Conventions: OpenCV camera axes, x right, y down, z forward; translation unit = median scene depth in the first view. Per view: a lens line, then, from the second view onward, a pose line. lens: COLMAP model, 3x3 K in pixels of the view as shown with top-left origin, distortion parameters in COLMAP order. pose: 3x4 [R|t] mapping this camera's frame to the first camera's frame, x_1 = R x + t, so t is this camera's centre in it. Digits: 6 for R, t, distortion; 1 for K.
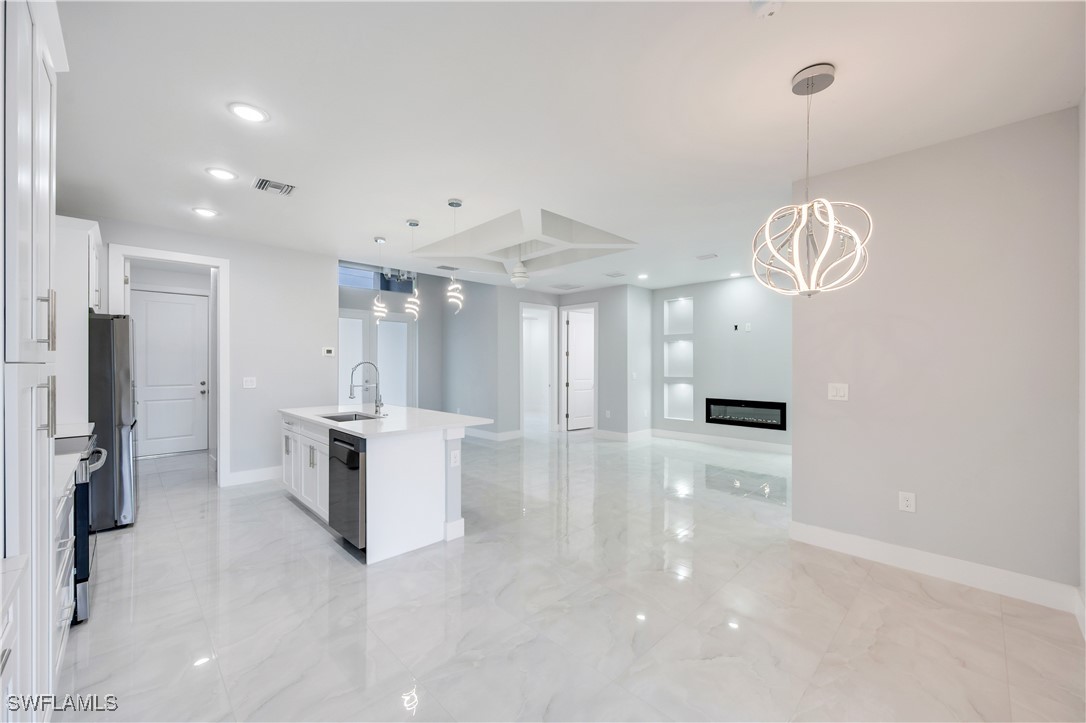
lens RADIAL K [[427.7, 0, 542.7], [0, 427.7, 363.6], [0, 0, 1]] dist [-0.002923, -0.000150]
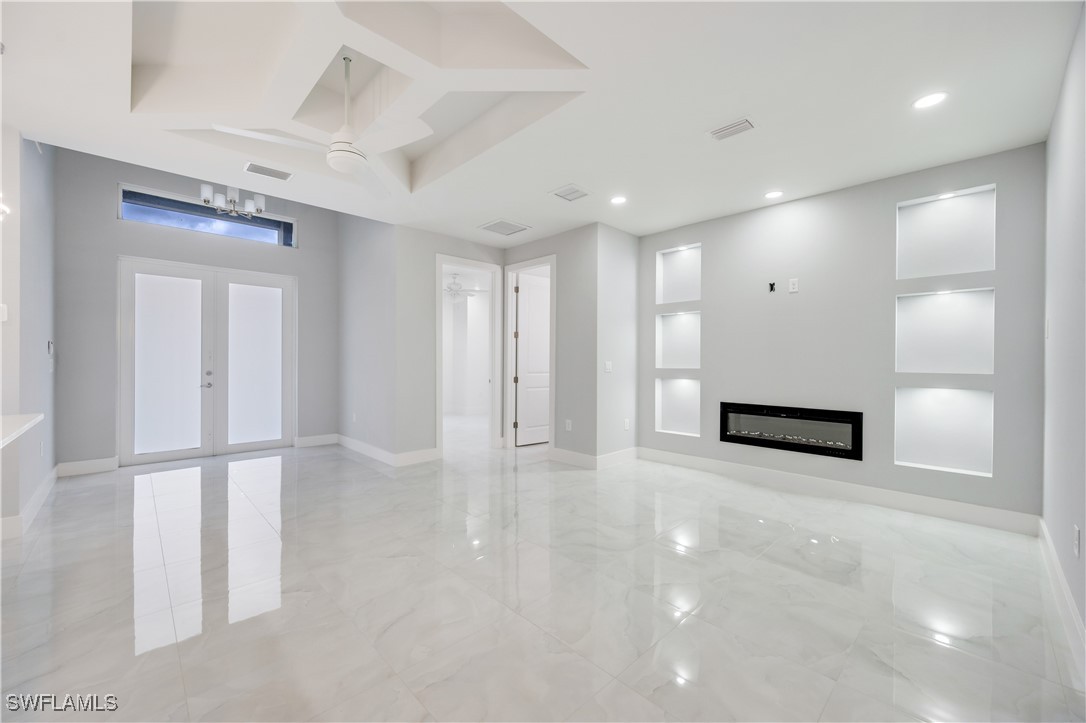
lens RADIAL K [[427.7, 0, 543.1], [0, 427.7, 362.3], [0, 0, 1]] dist [-0.002923, -0.000150]
pose [[0.999994, 0.003345, -0.000265, 0.111793], [-0.003343, 0.999952, 0.009246, 0.016235], [0.000296, -0.009245, 0.999957, 0.344385]]
